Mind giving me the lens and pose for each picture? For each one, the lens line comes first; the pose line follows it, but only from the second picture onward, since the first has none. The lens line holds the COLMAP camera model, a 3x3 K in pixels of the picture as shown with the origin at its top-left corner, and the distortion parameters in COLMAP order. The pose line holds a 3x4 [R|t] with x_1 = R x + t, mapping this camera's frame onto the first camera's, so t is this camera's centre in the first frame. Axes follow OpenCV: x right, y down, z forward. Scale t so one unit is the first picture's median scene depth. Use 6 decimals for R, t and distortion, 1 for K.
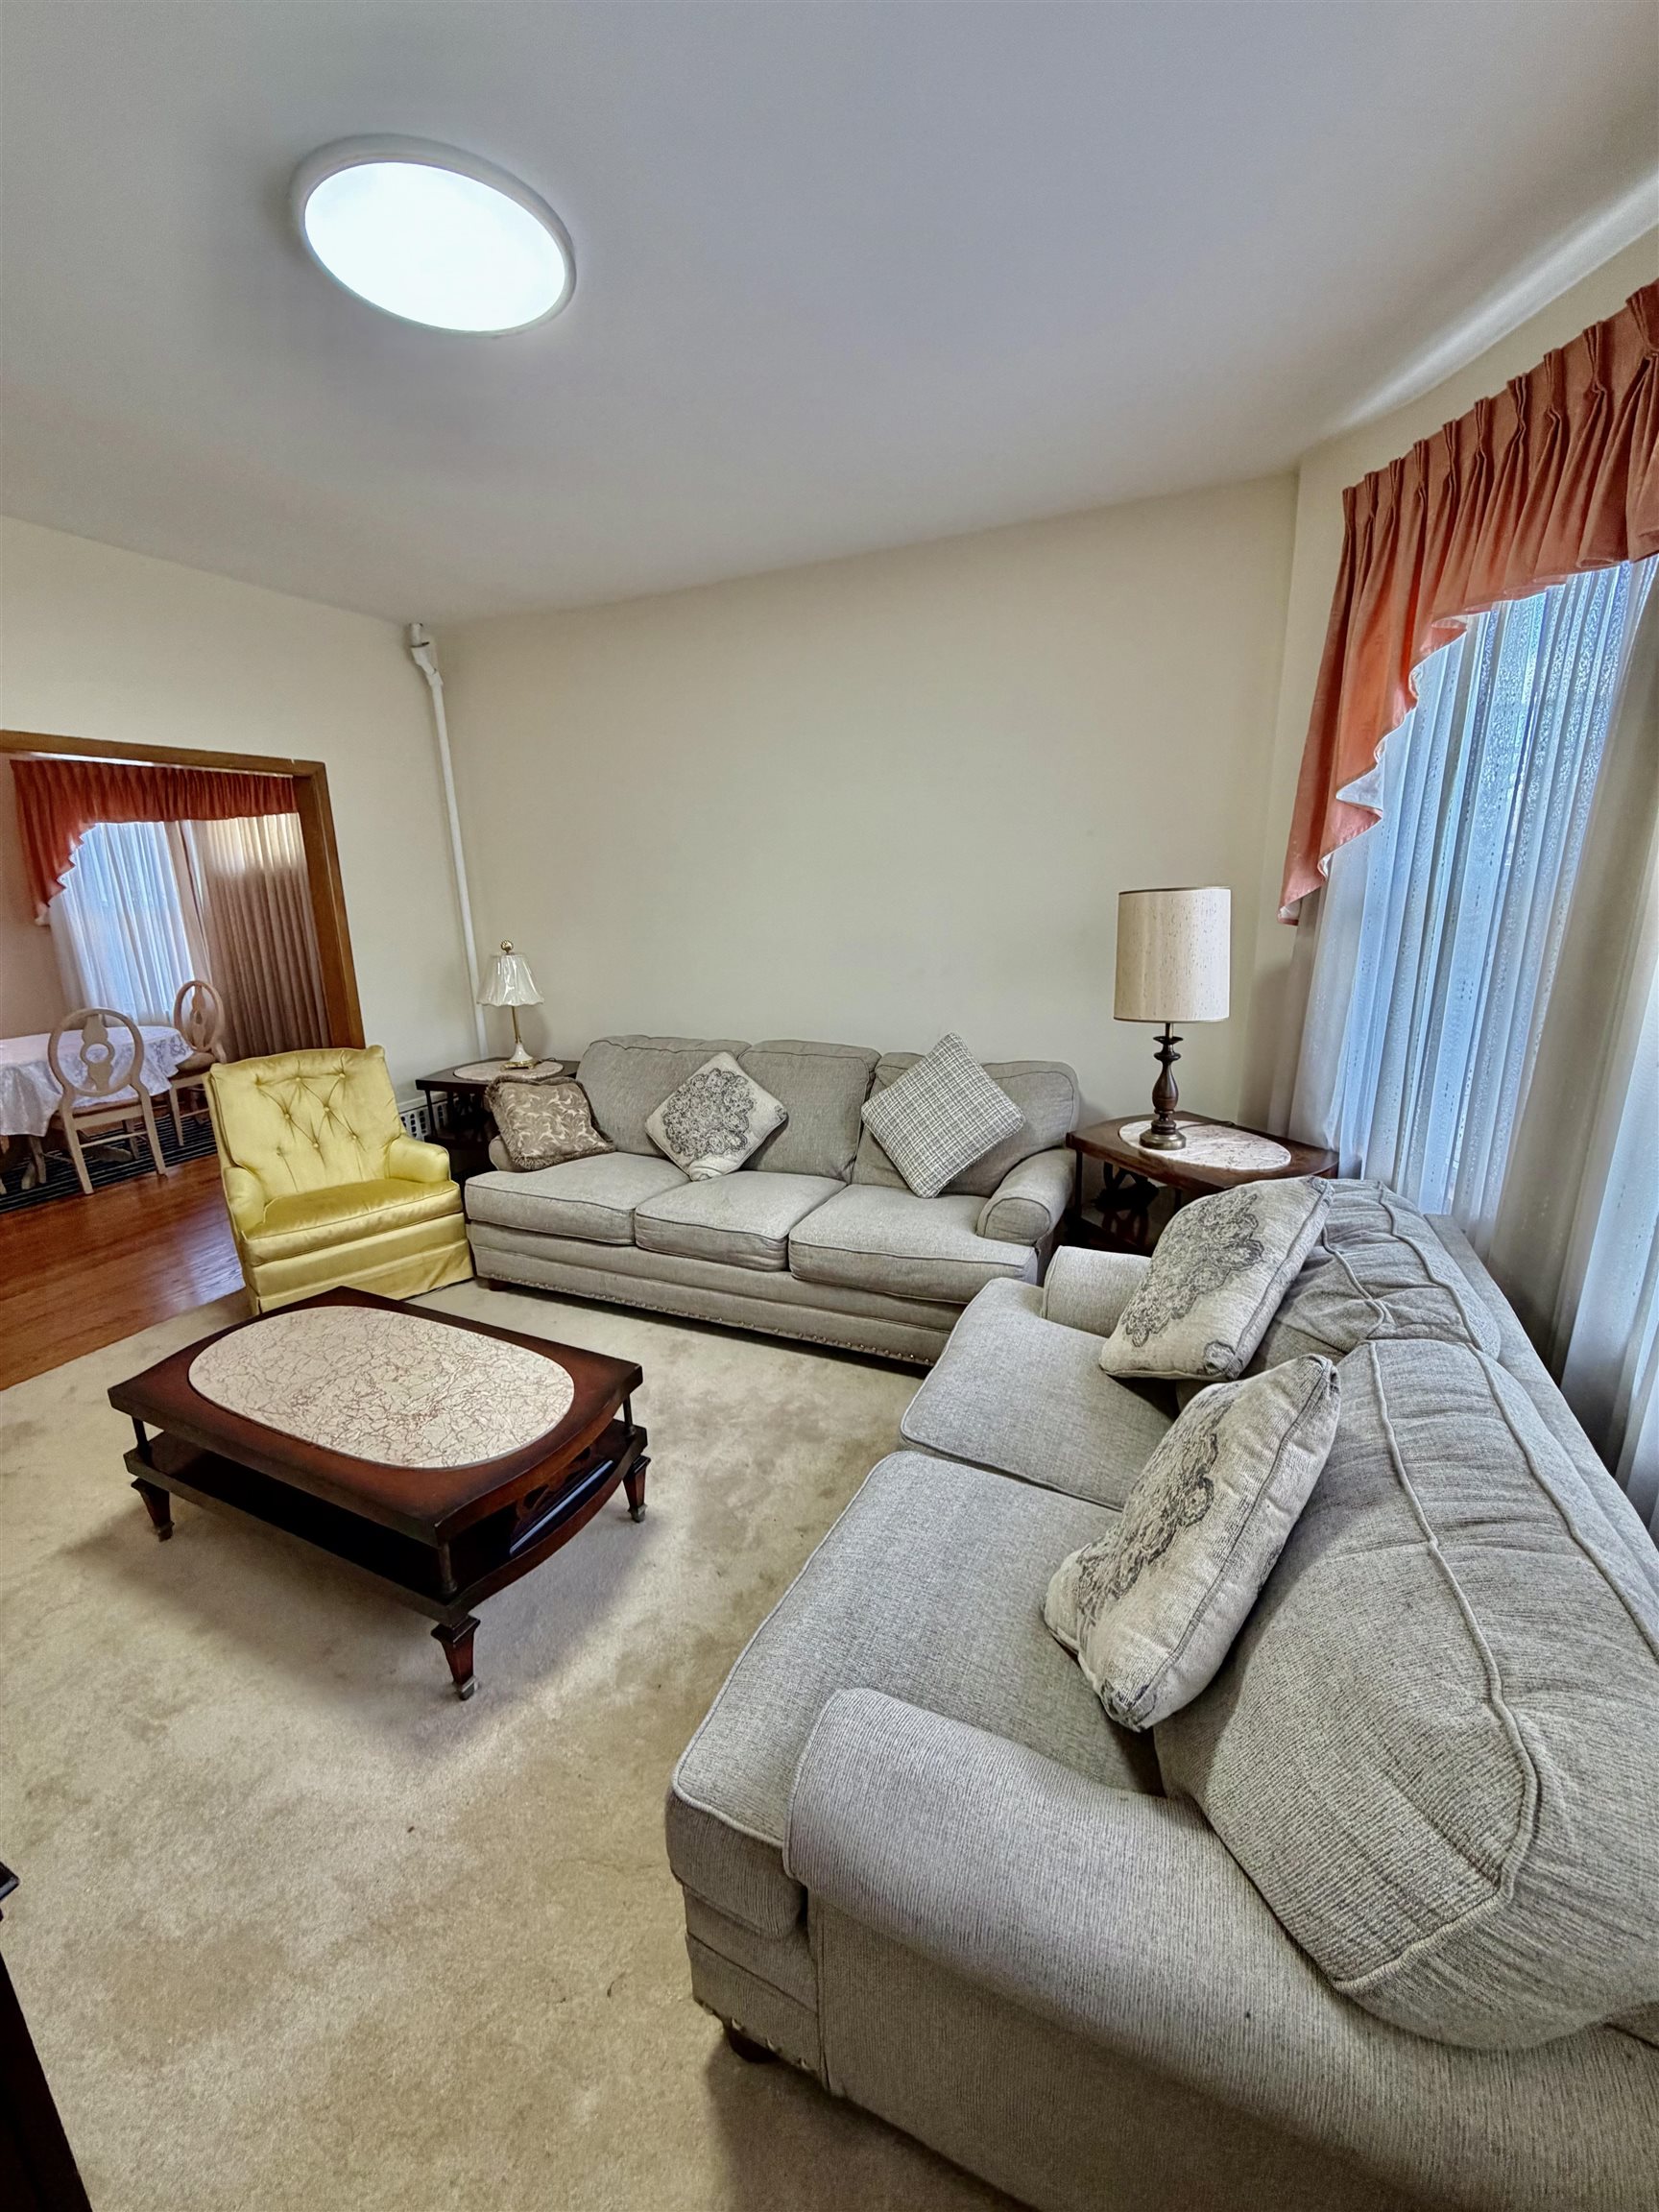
lens RADIAL K [[869.9, 0, 818.1], [0, 869.9, 1108.1], [0, 0, 1]] dist [-0.003323, 0.000036]
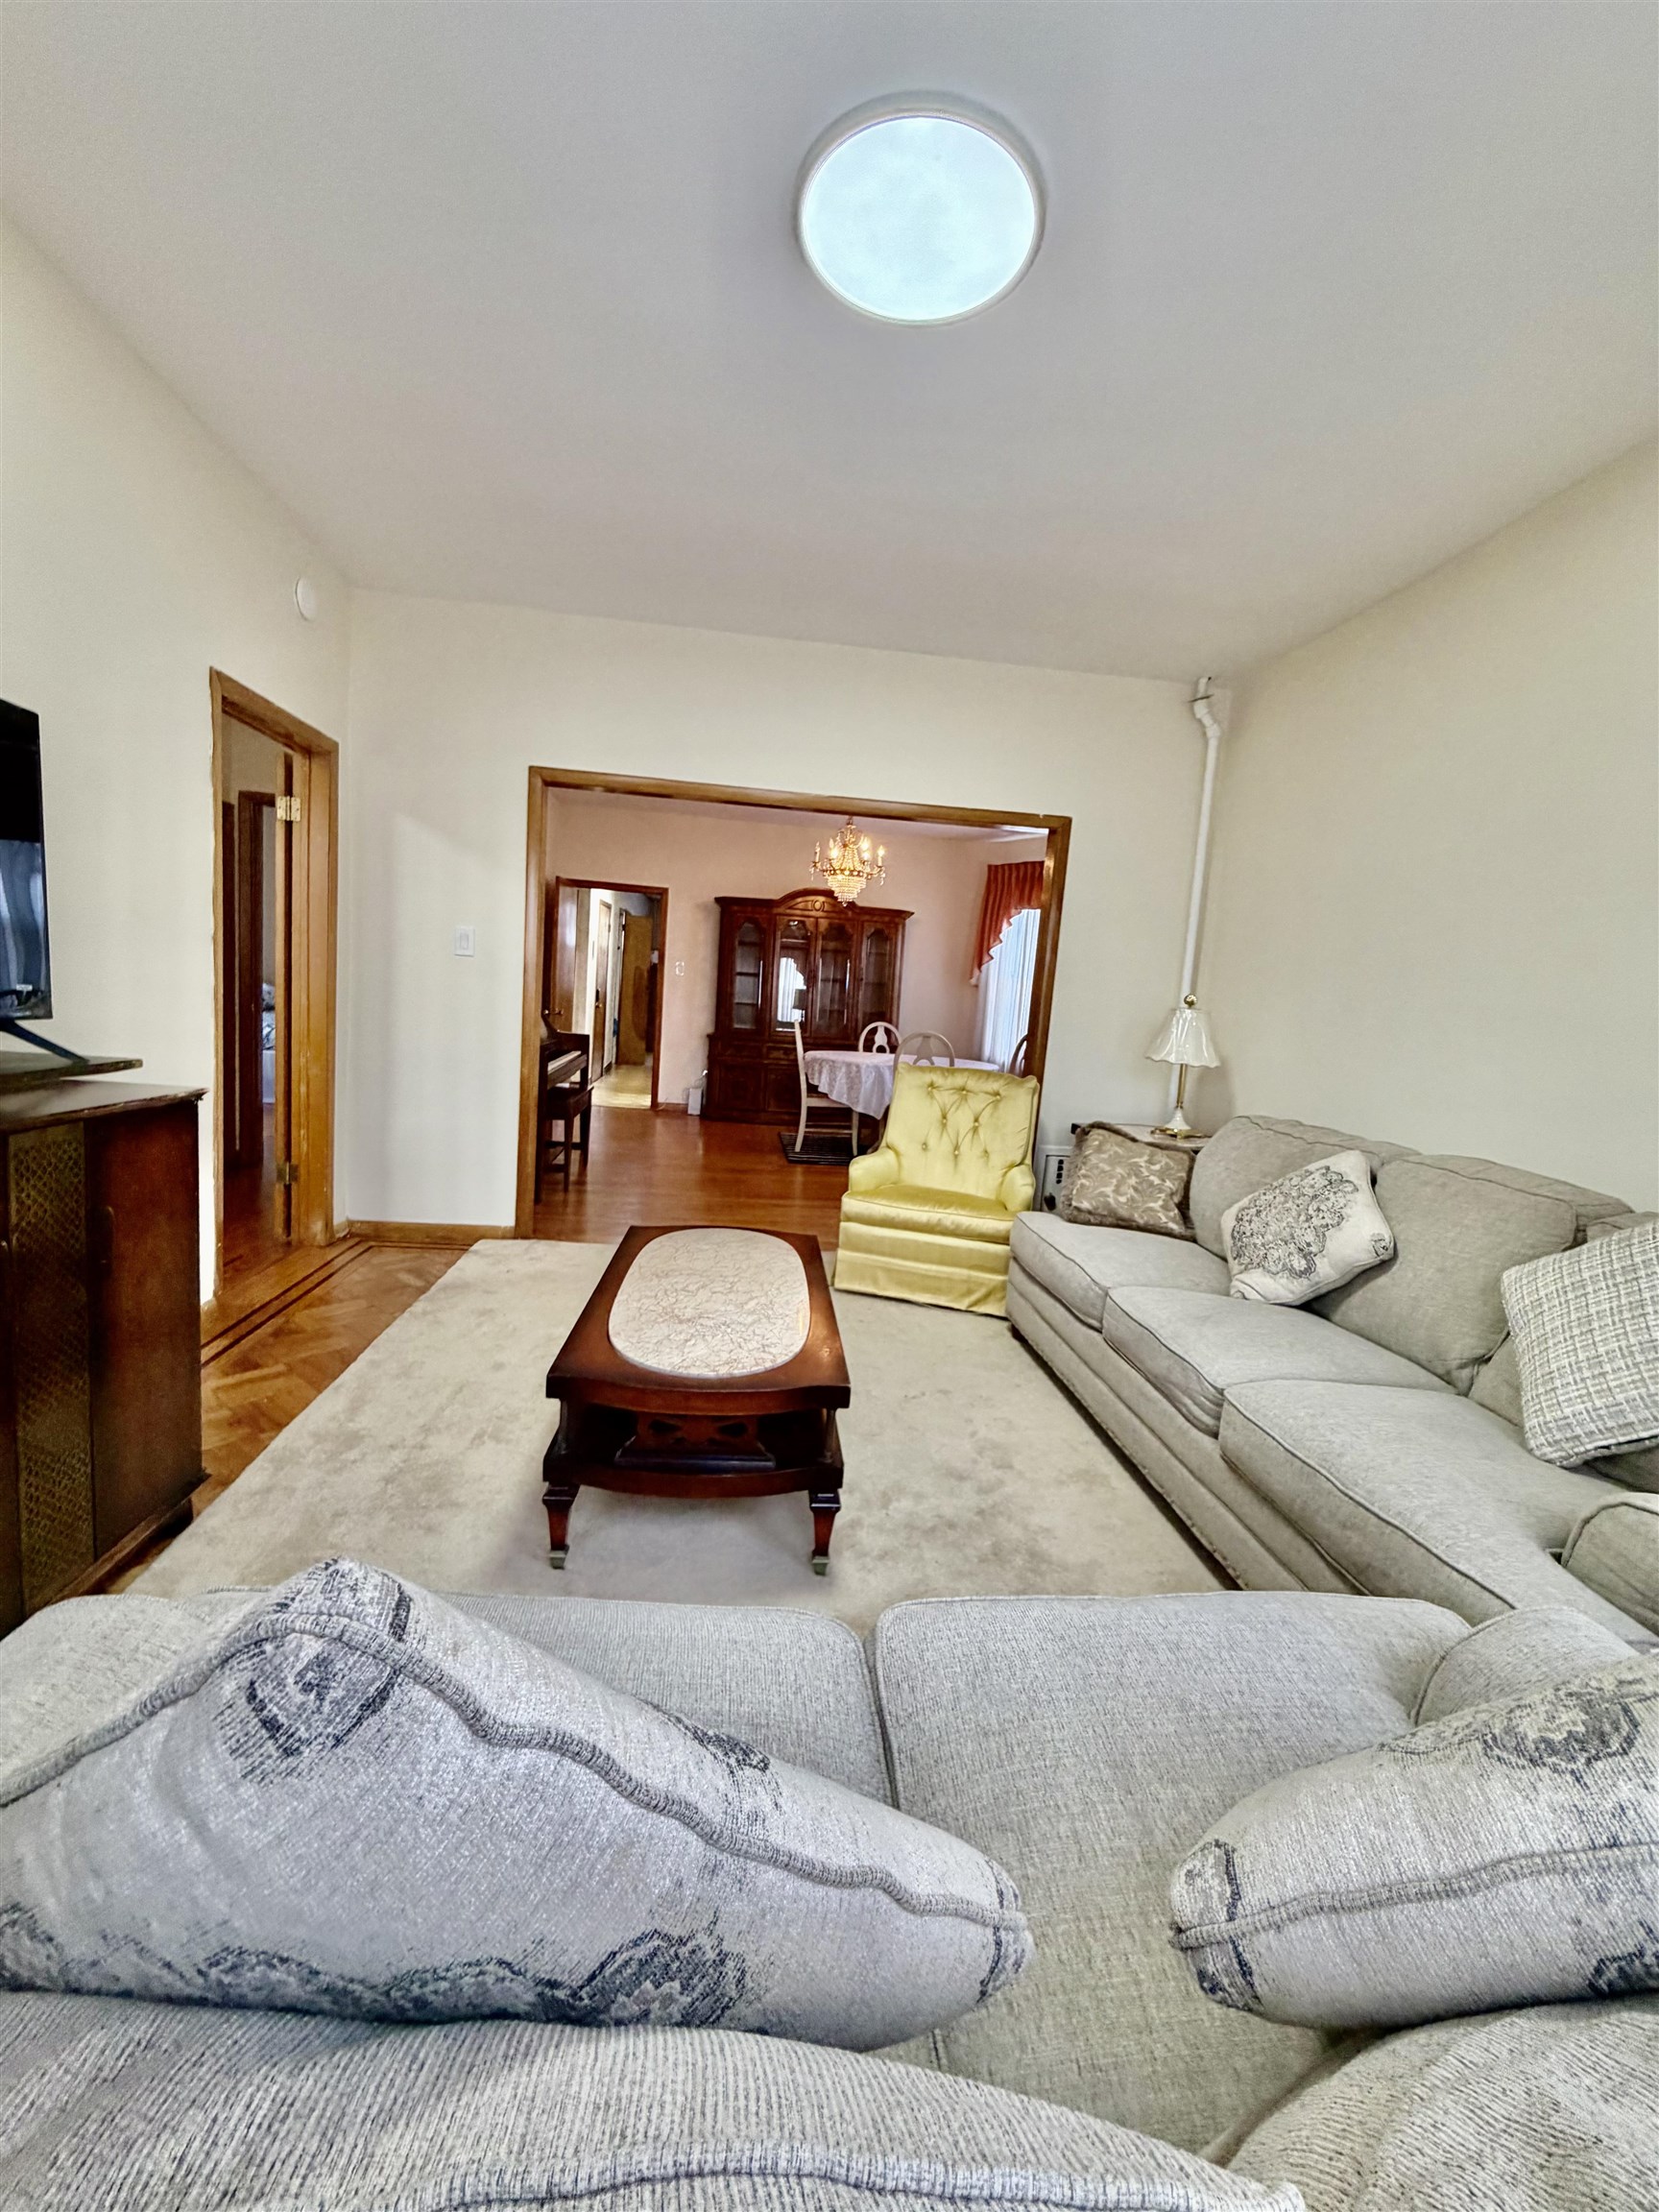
lens RADIAL K [[869.9, 0, 821.7], [0, 869.9, 1105.7], [0, 0, 1]] dist [-0.003323, 0.000036]
pose [[0.502820, 0.173476, -0.846805, 0.269754], [-0.298368, 0.954275, 0.018326, 0.018114], [0.811264, 0.243445, 0.531588, 0.281106]]
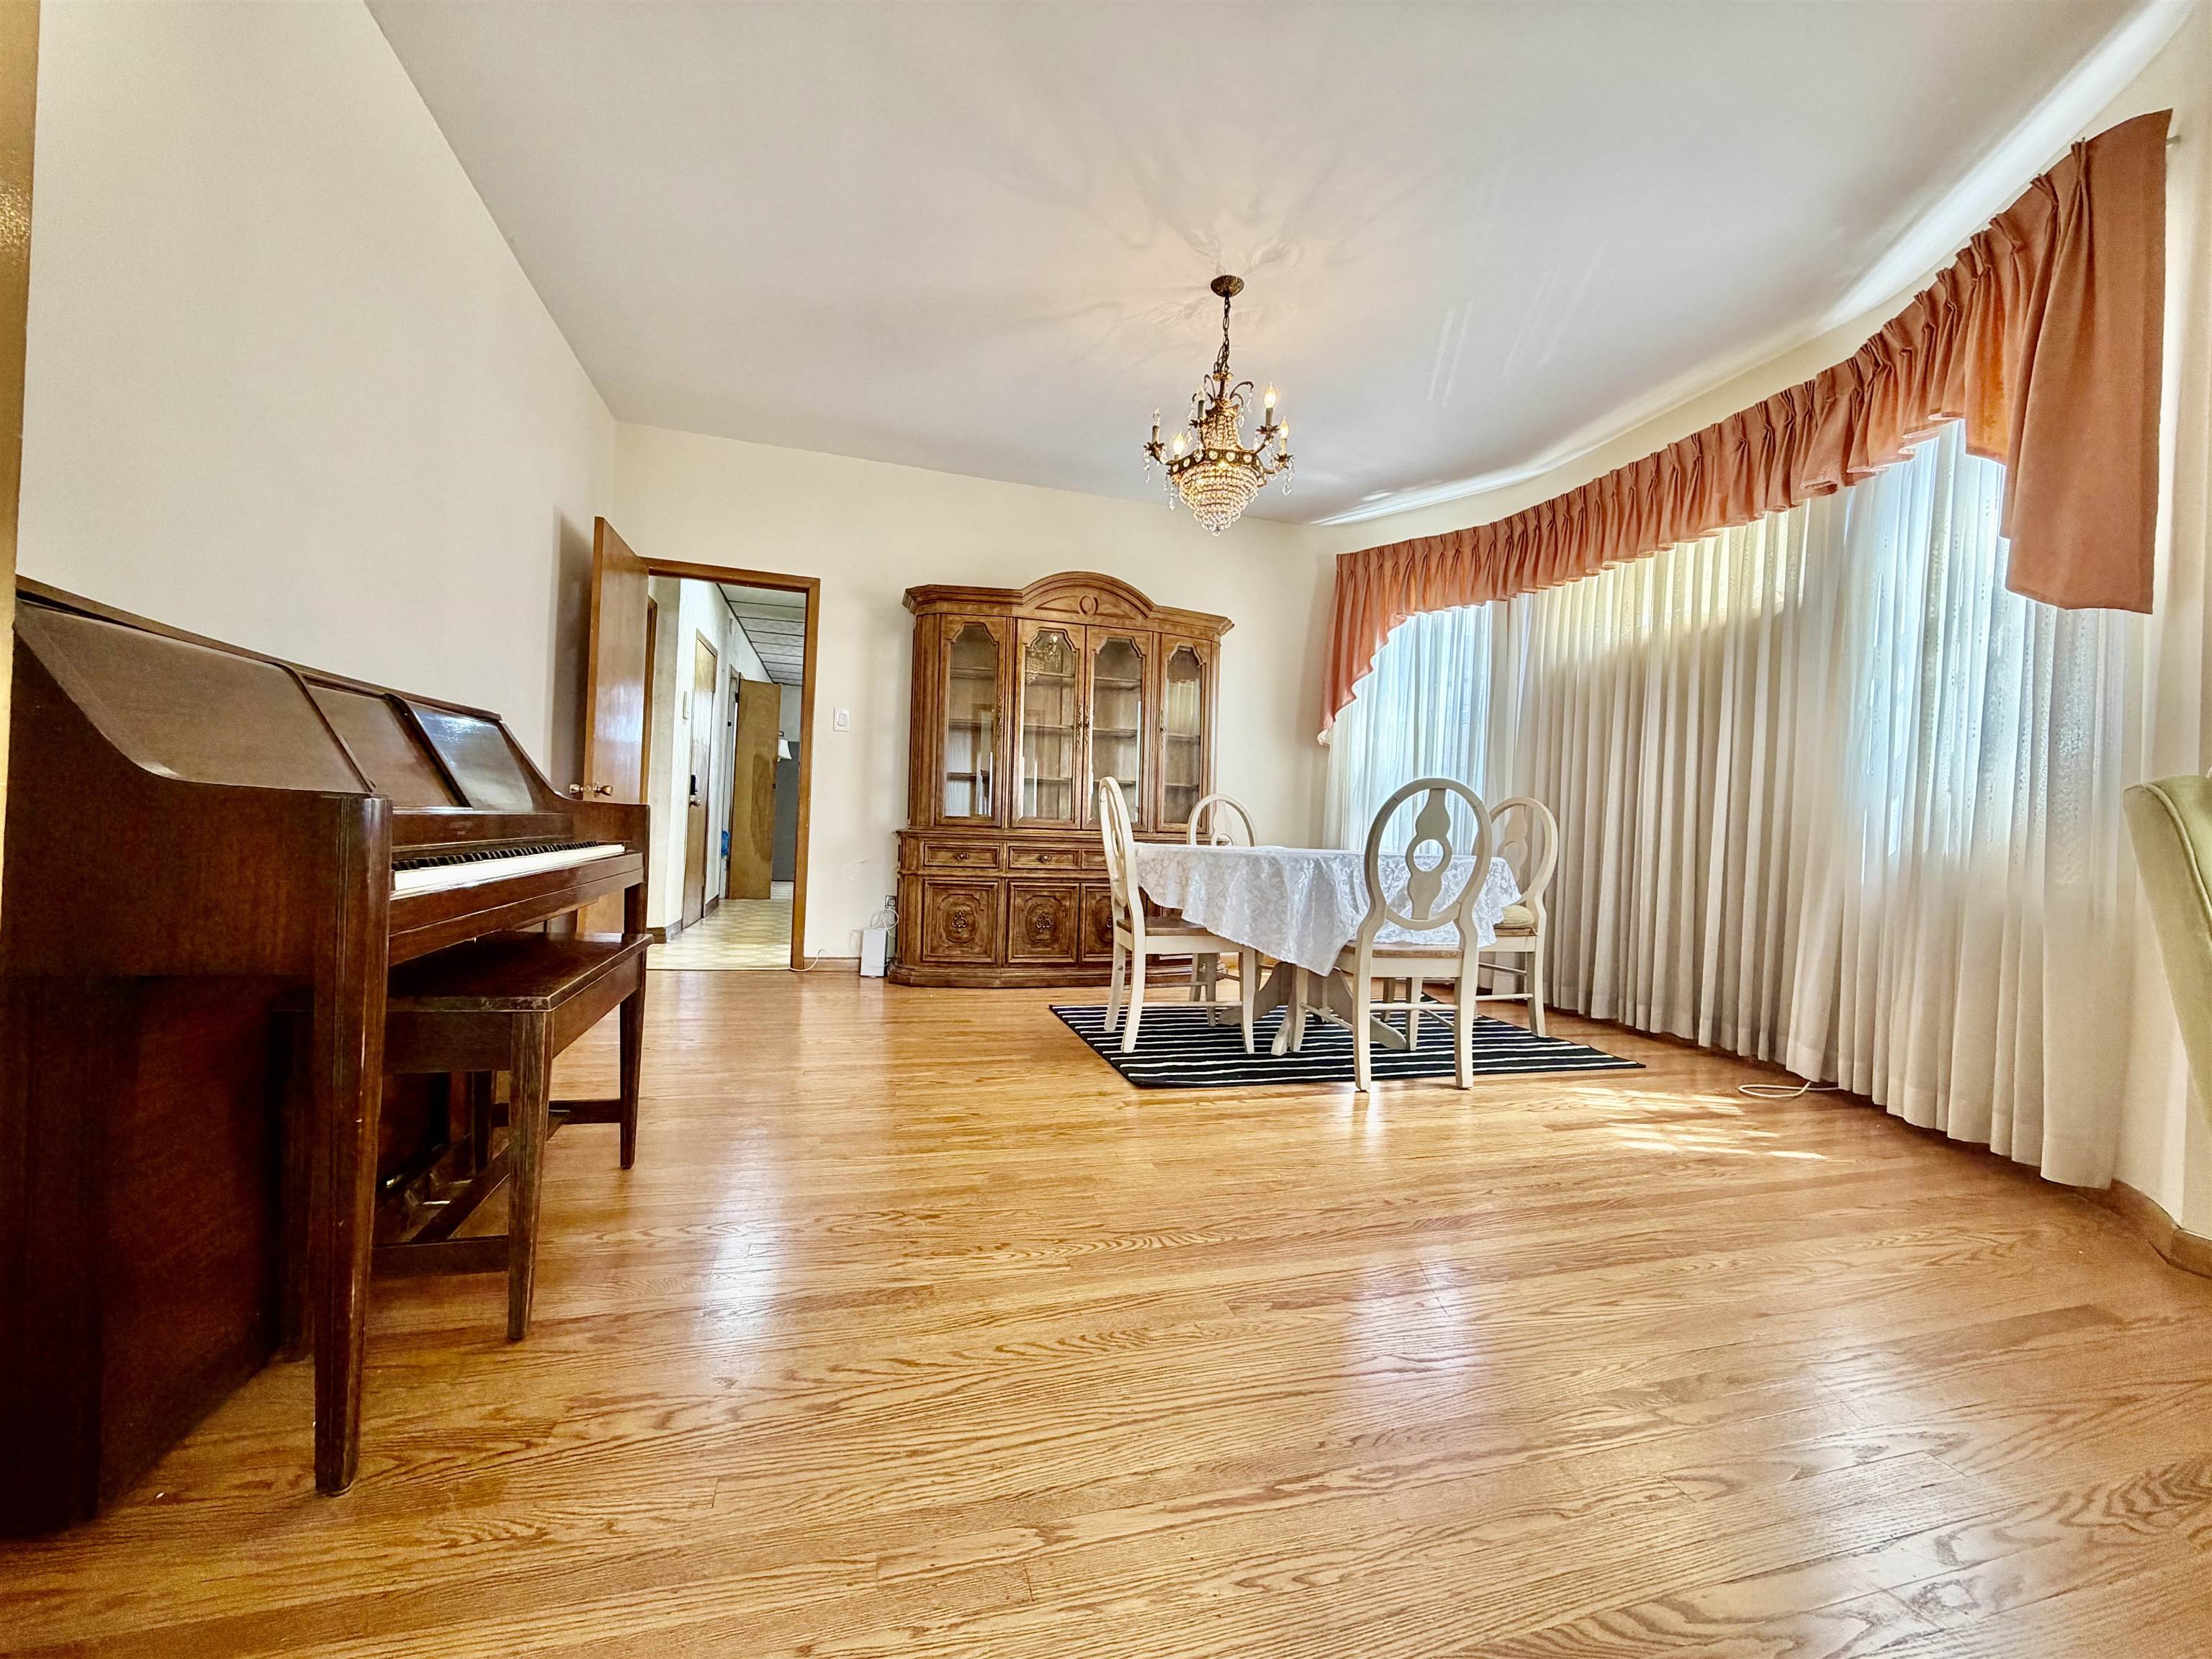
lens RADIAL K [[869.9, 0, 1083.9], [0, 869.9, 840.0], [0, 0, 1]] dist [-0.003323, 0.000036]
pose [[0.634473, 0.057247, -0.770822, -0.724655], [-0.249974, 0.958859, -0.134545, 0.089965], [0.731408, 0.278050, 0.622680, 0.629124]]
